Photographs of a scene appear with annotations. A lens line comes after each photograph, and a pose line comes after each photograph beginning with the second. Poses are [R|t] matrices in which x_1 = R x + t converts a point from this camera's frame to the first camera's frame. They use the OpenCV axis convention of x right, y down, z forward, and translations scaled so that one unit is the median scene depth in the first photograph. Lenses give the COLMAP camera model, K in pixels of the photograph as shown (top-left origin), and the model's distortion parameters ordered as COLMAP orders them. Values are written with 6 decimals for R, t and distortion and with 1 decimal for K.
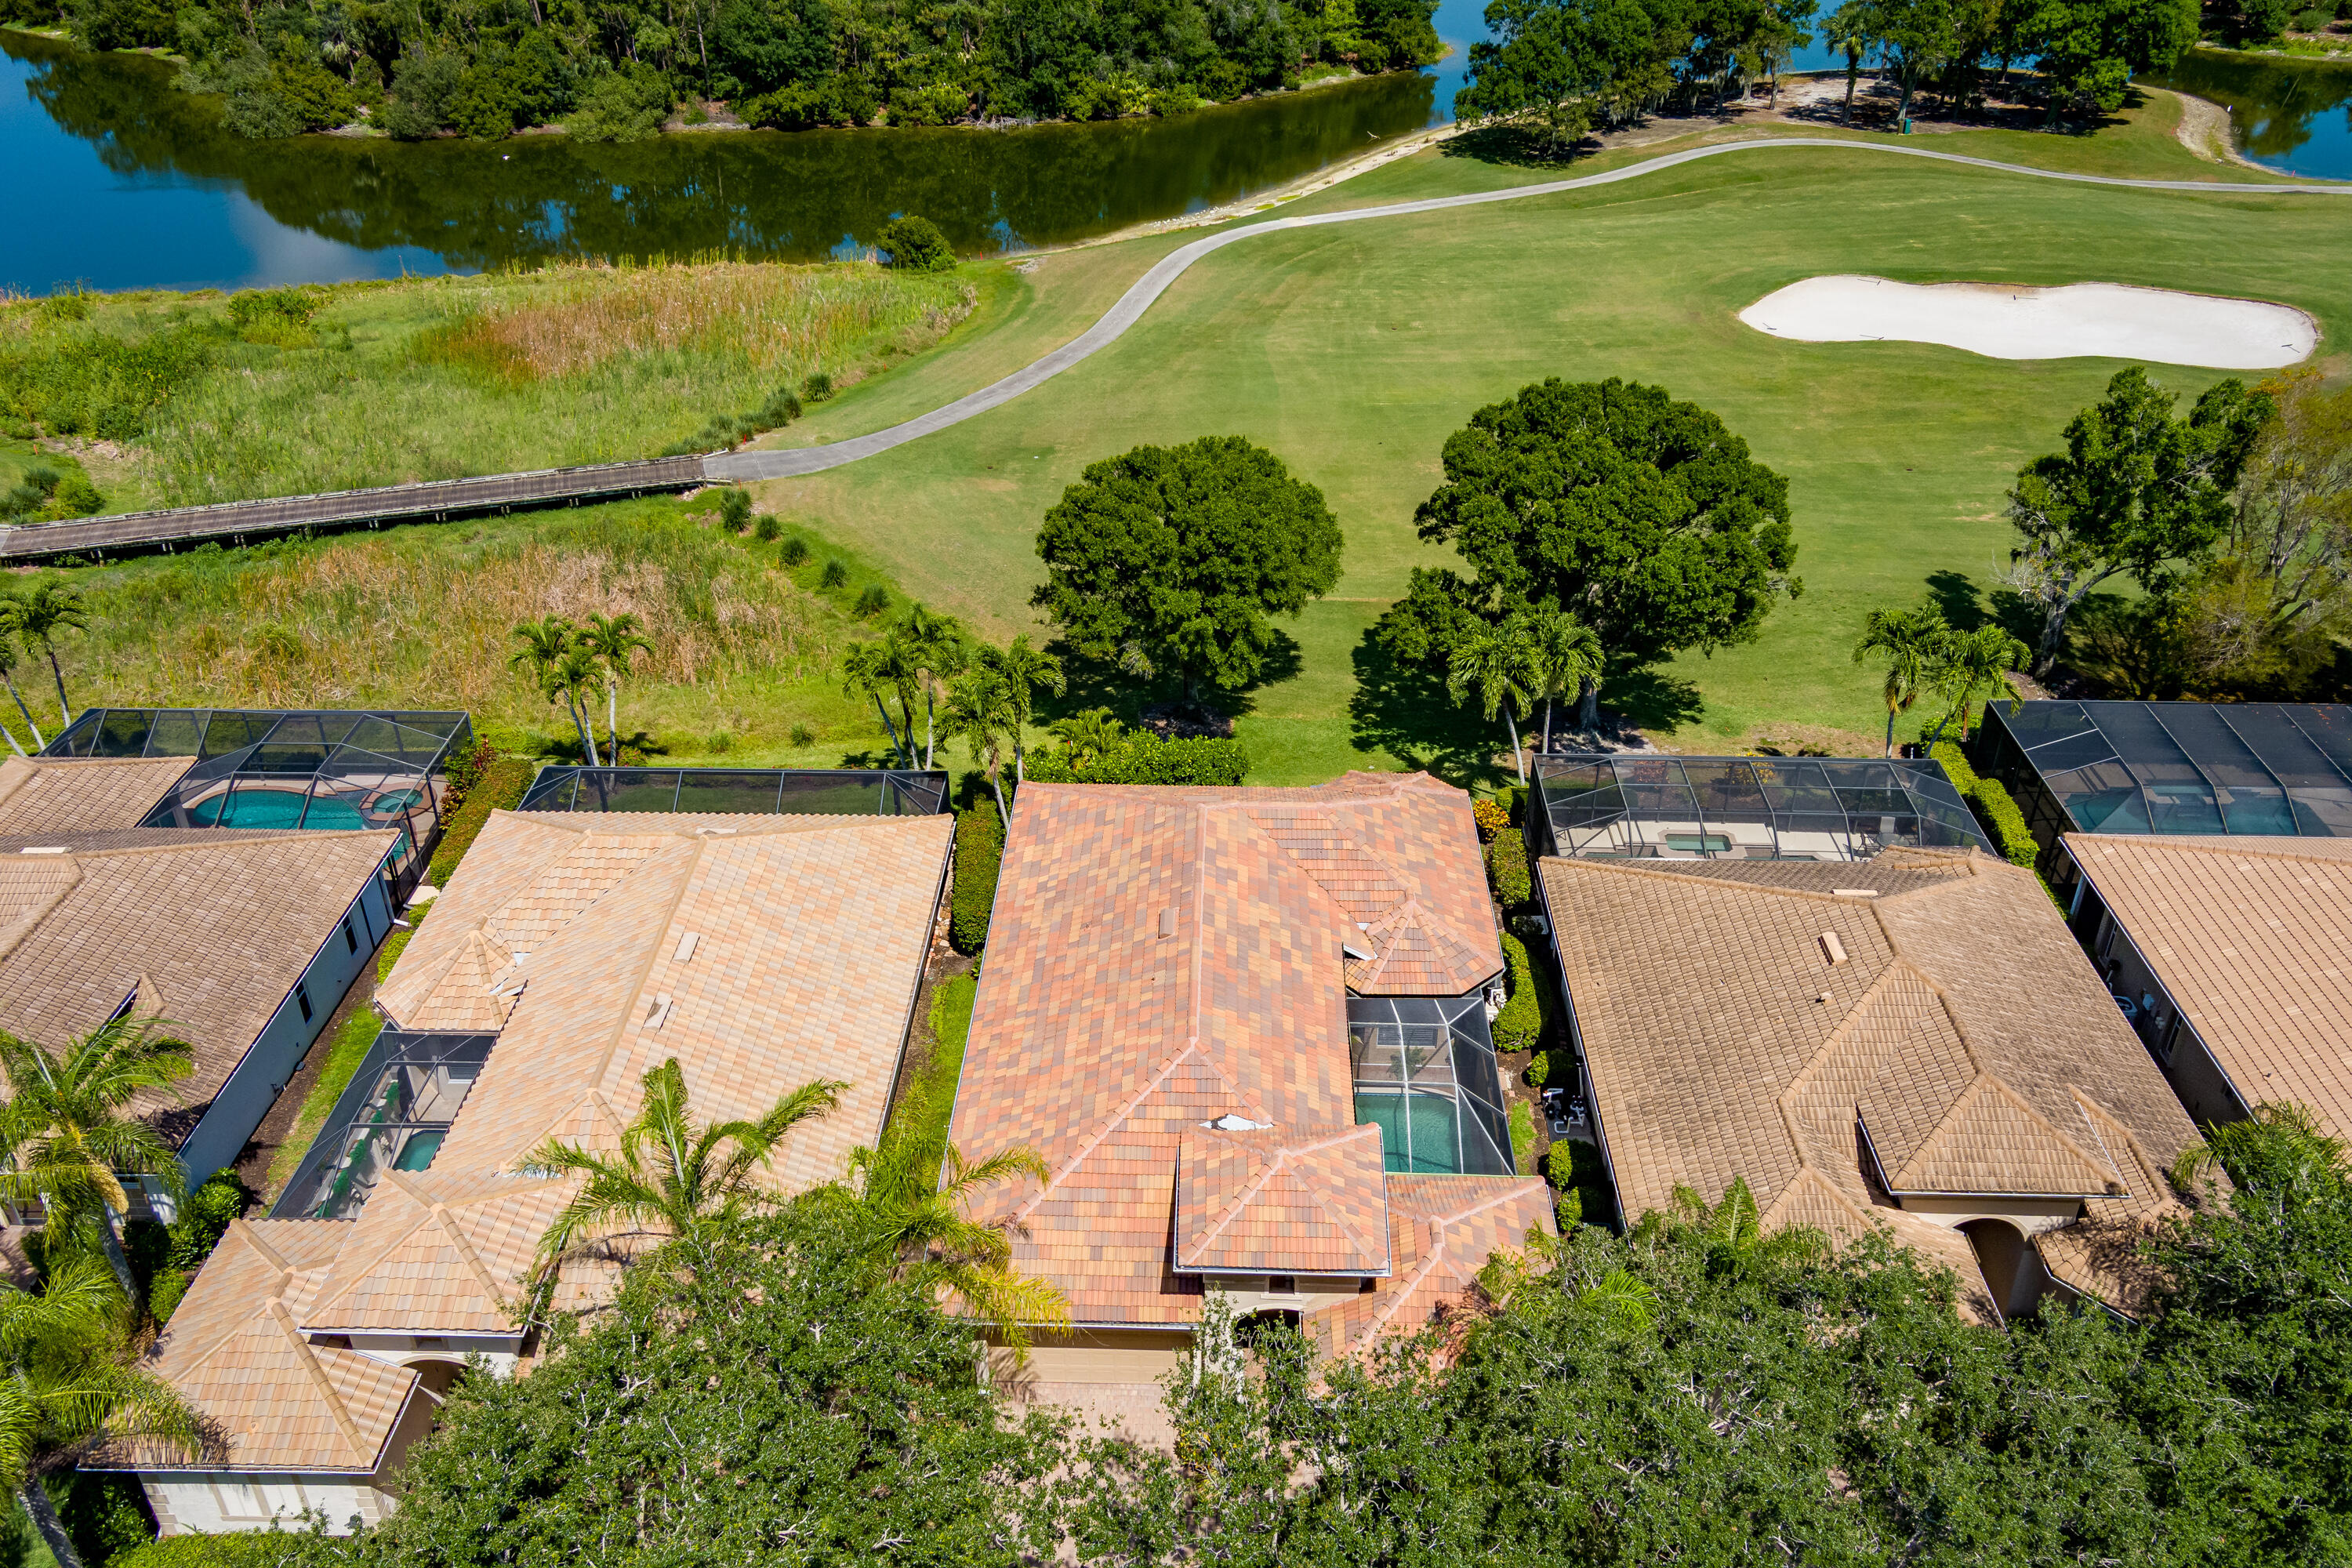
lens RADIAL K [[1889.9, 0, 1170.8], [0, 1889.9, 786.4], [0, 0, 1]] dist [0.038213, -0.043751]
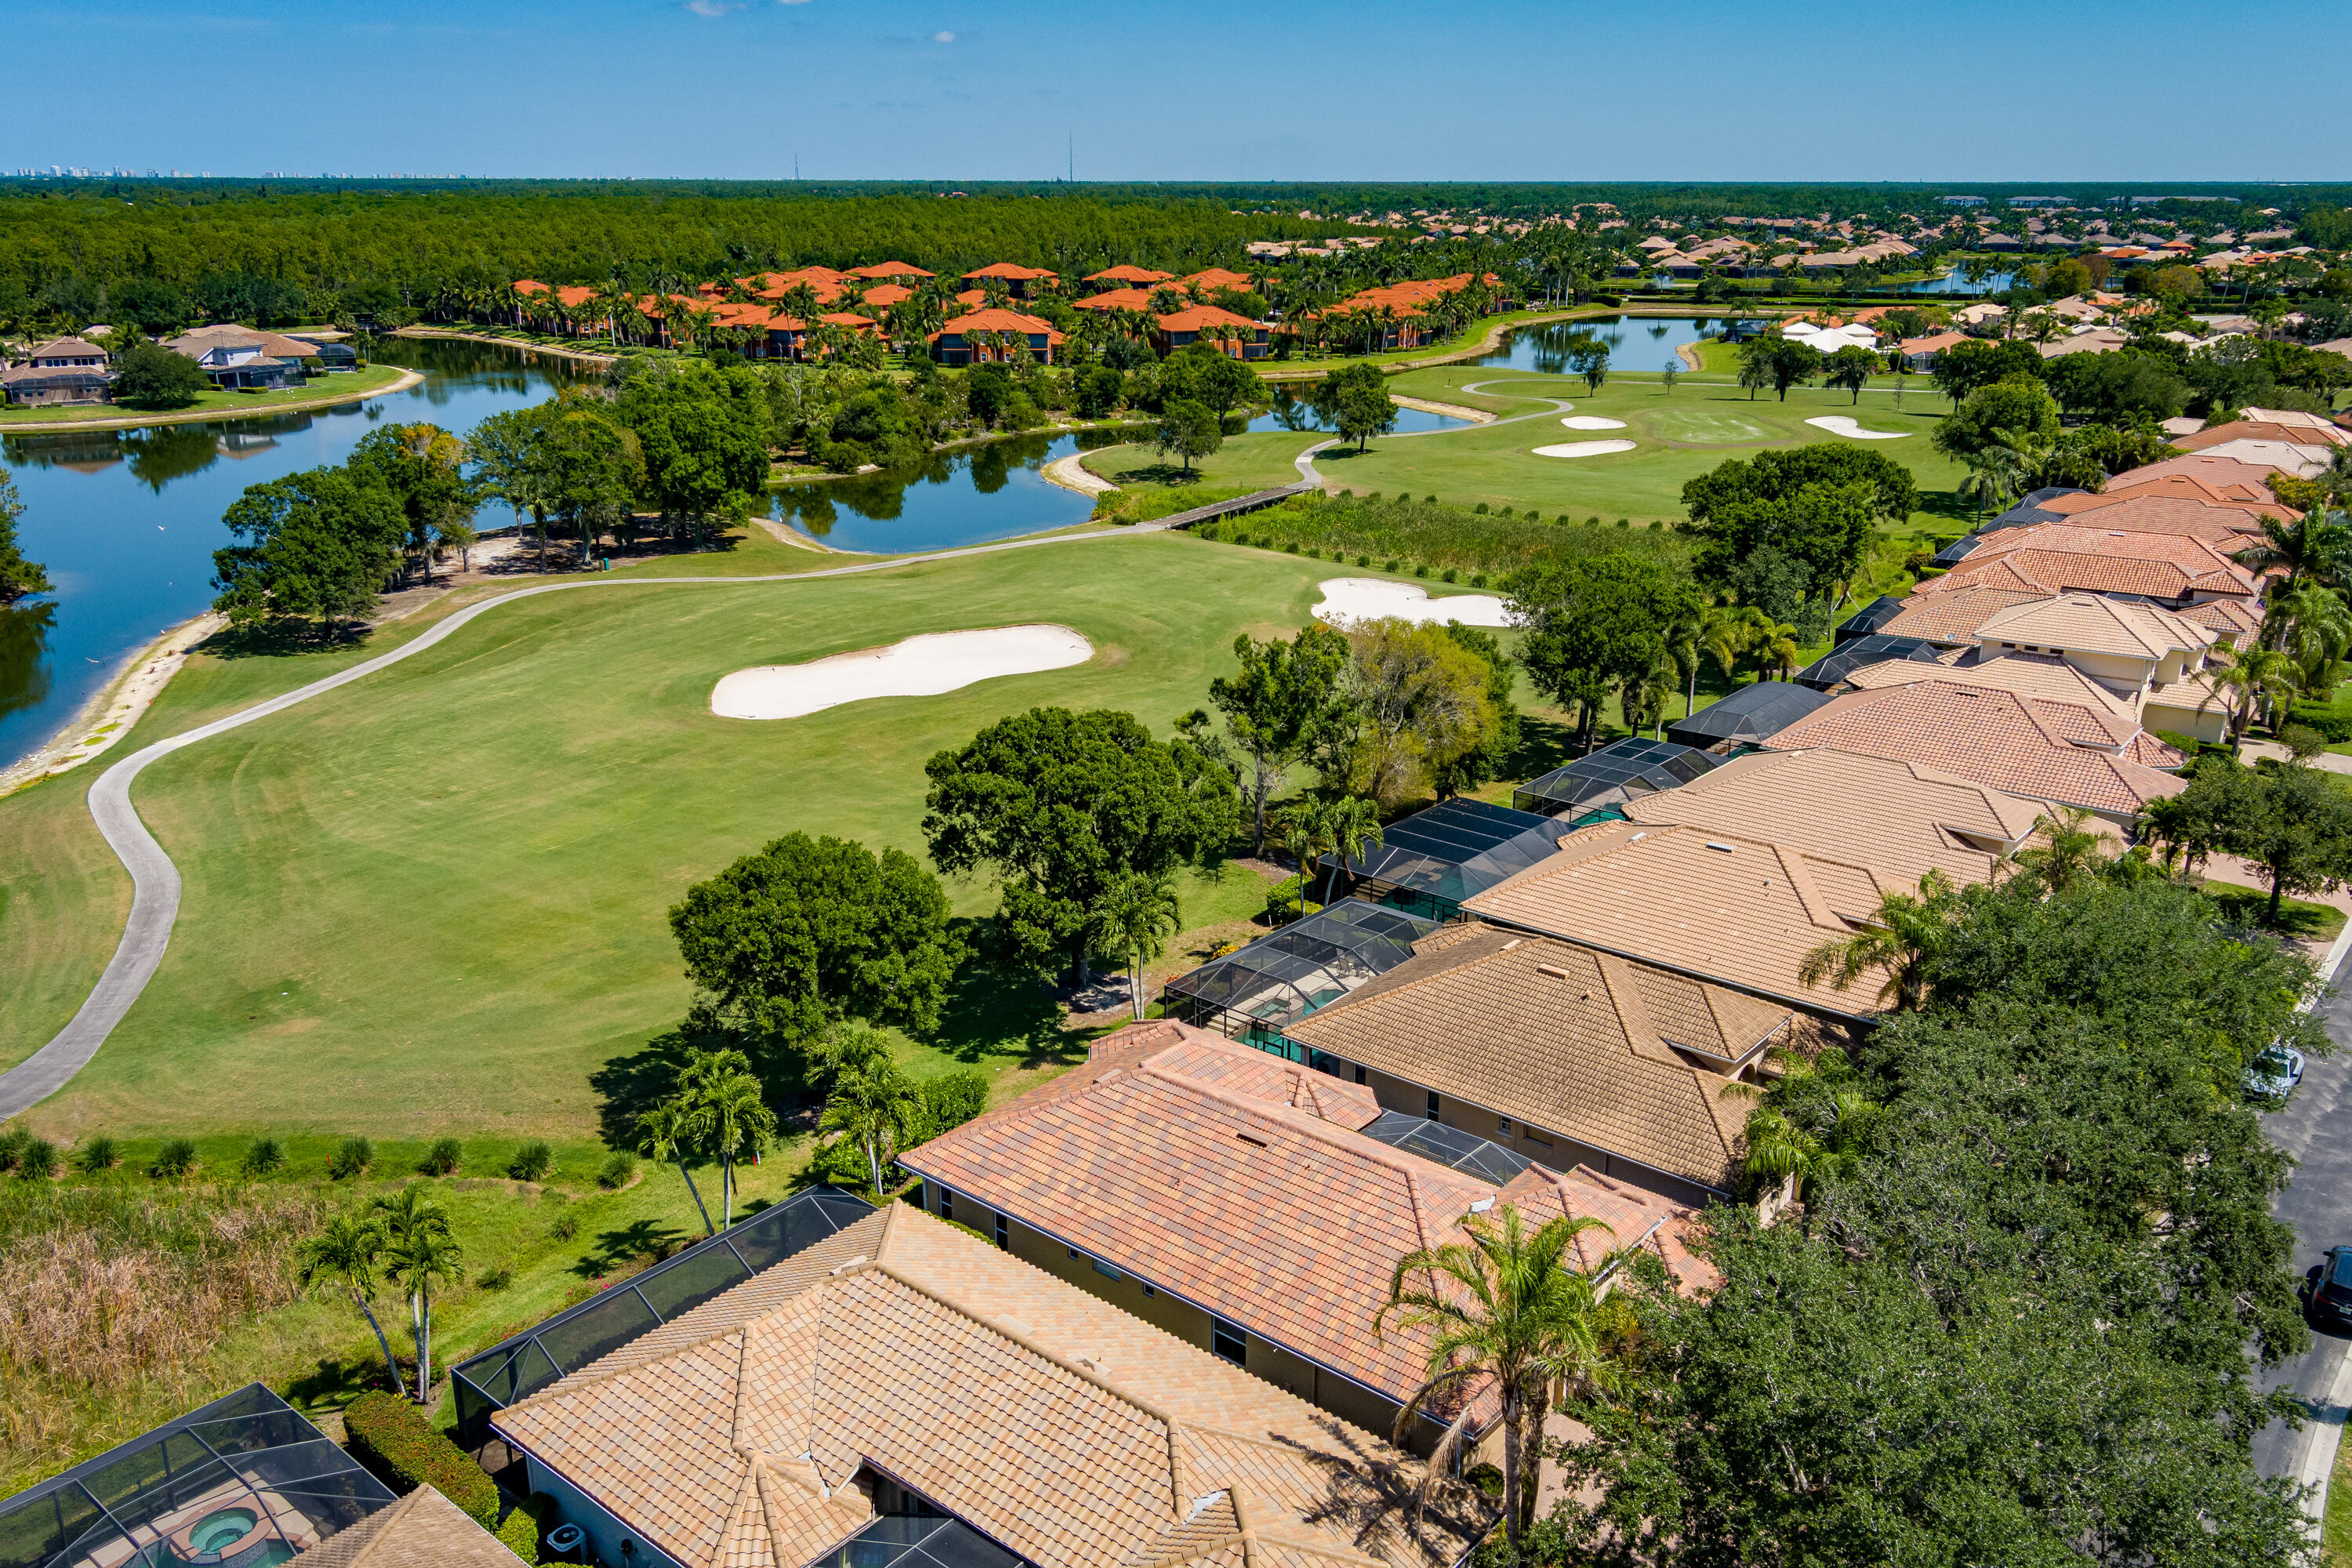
lens RADIAL K [[1889.9, 0, 1170.8], [0, 1889.9, 786.4], [0, 0, 1]] dist [0.038213, -0.043751]
pose [[0.621542, -0.237644, 0.746465, -0.300153], [0.405700, 0.912786, -0.047211, -0.032413], [-0.670144, 0.332185, 0.663747, 0.055404]]
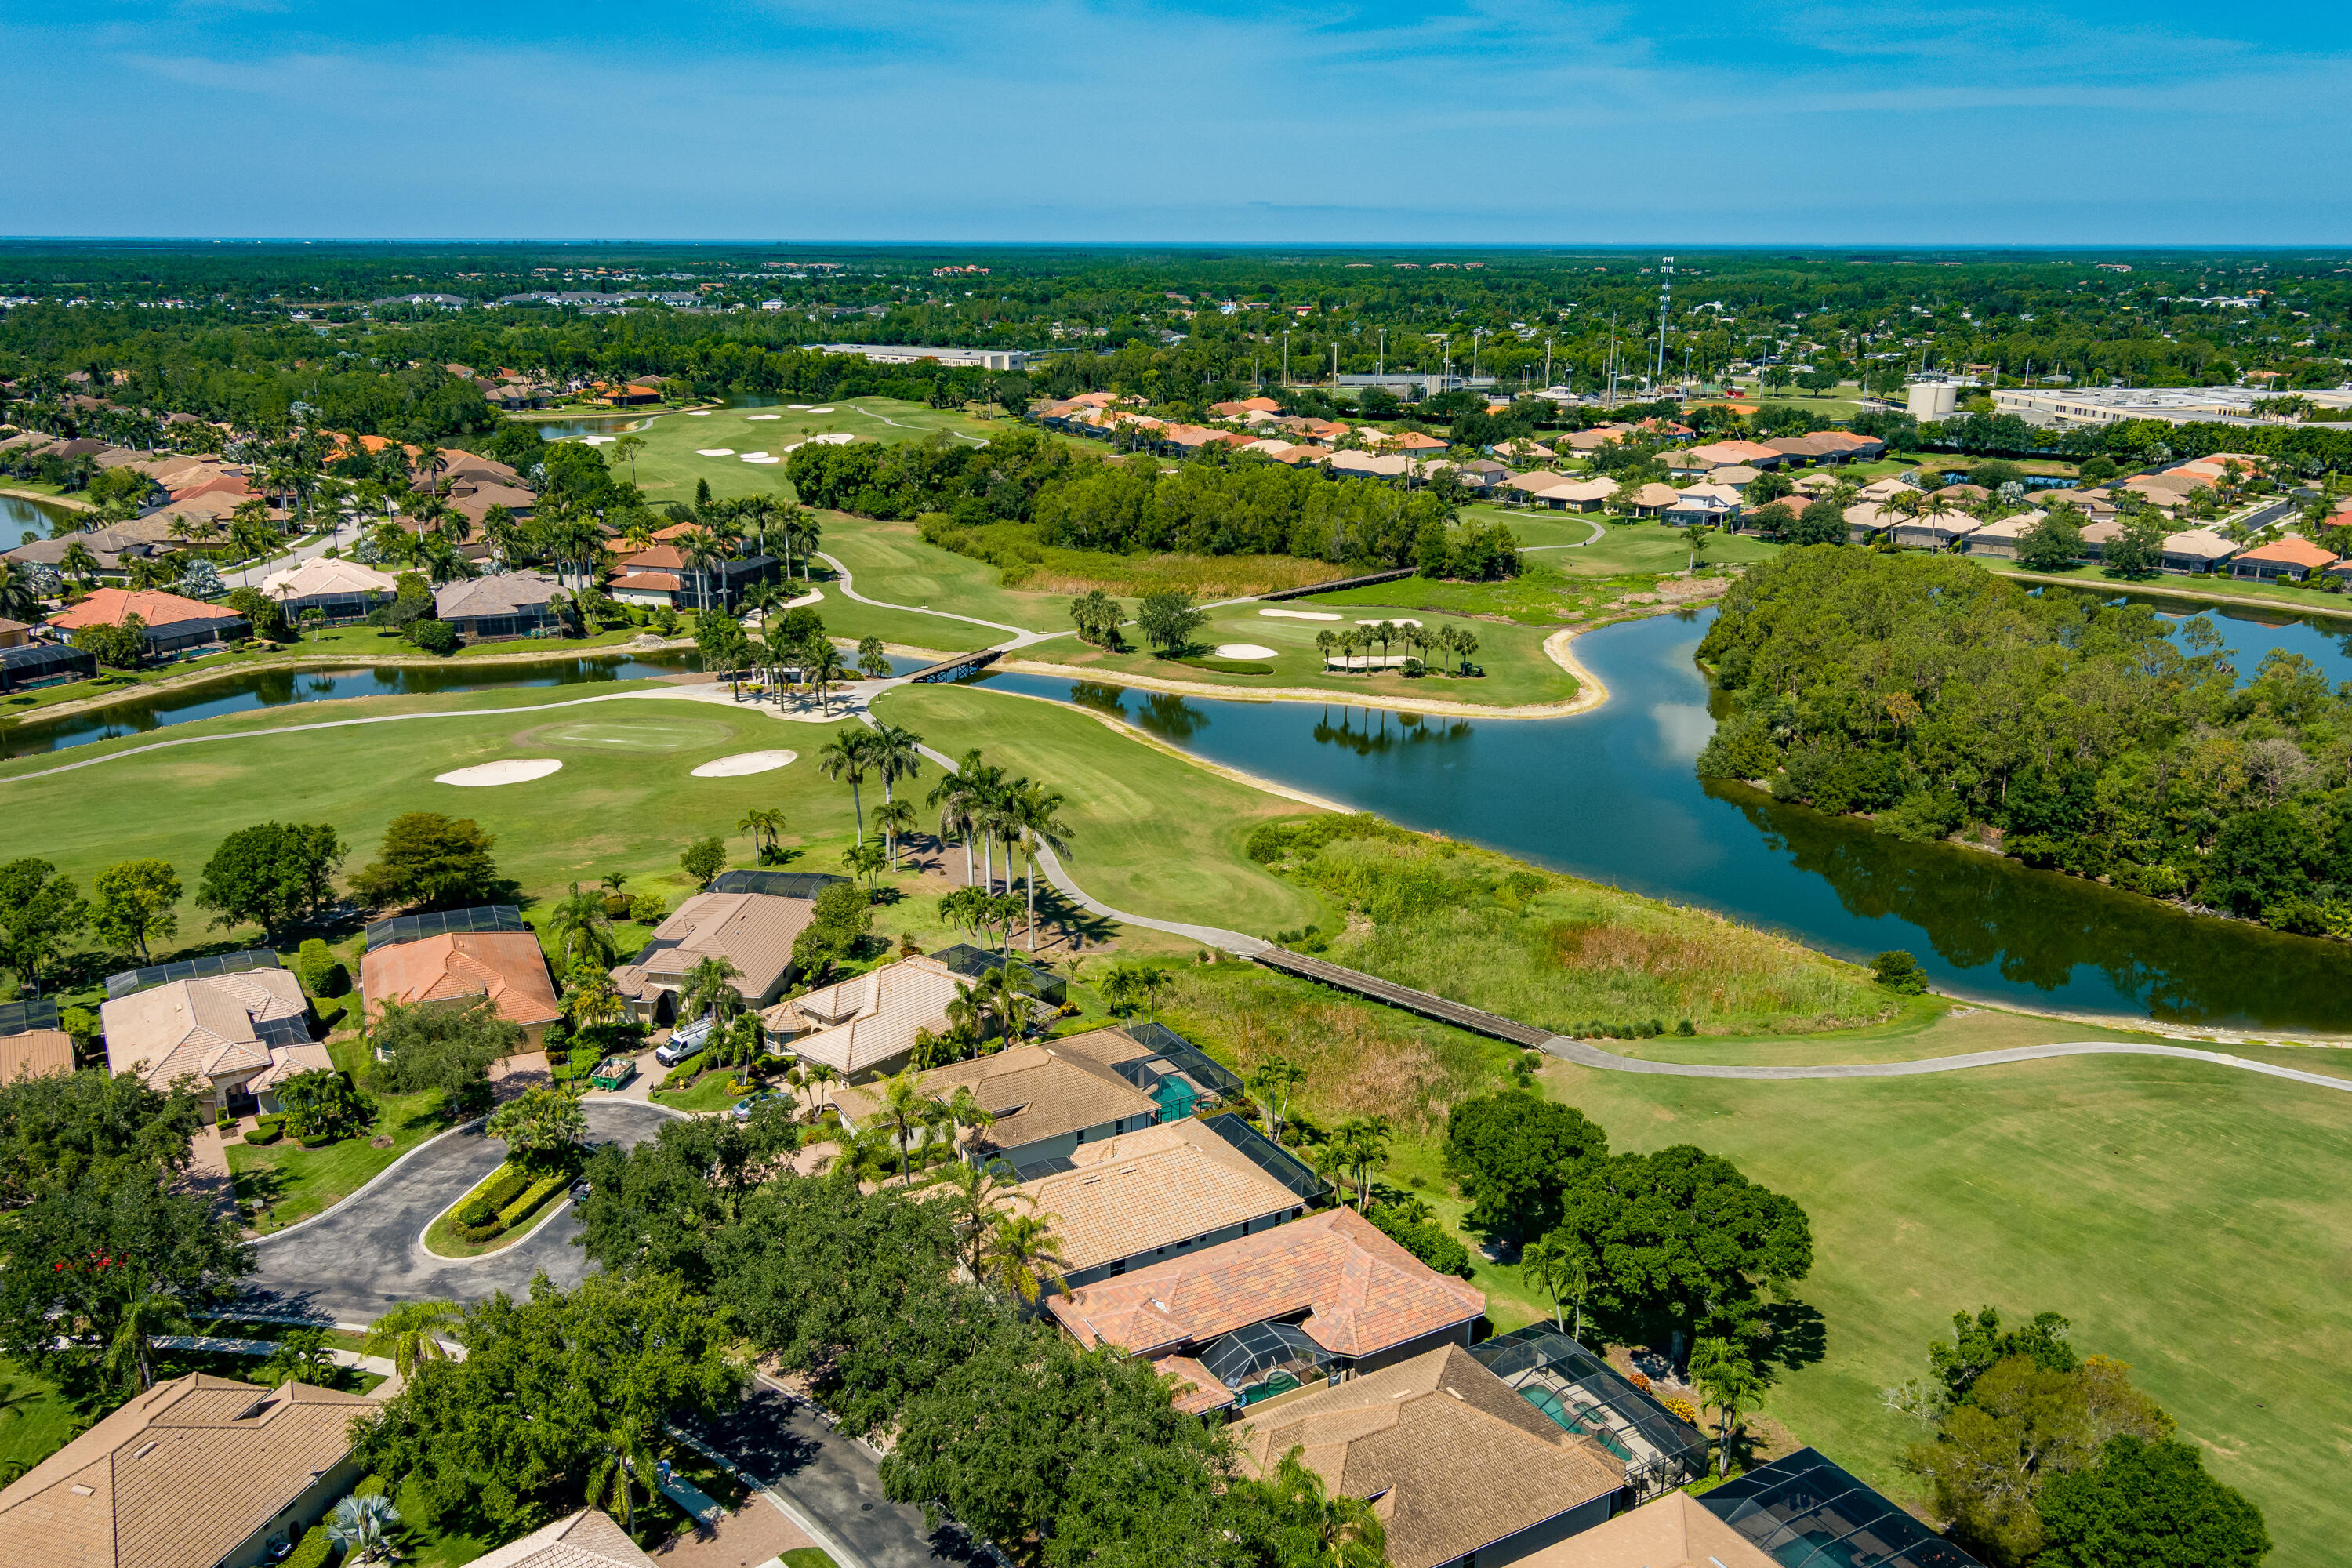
lens RADIAL K [[1889.9, 0, 1170.8], [0, 1889.9, 786.4], [0, 0, 1]] dist [0.038213, -0.043751]
pose [[0.536996, 0.247773, -0.806377, 0.566543], [-0.446959, 0.894262, -0.022869, -0.114801], [0.715446, 0.372698, 0.590959, -0.219277]]
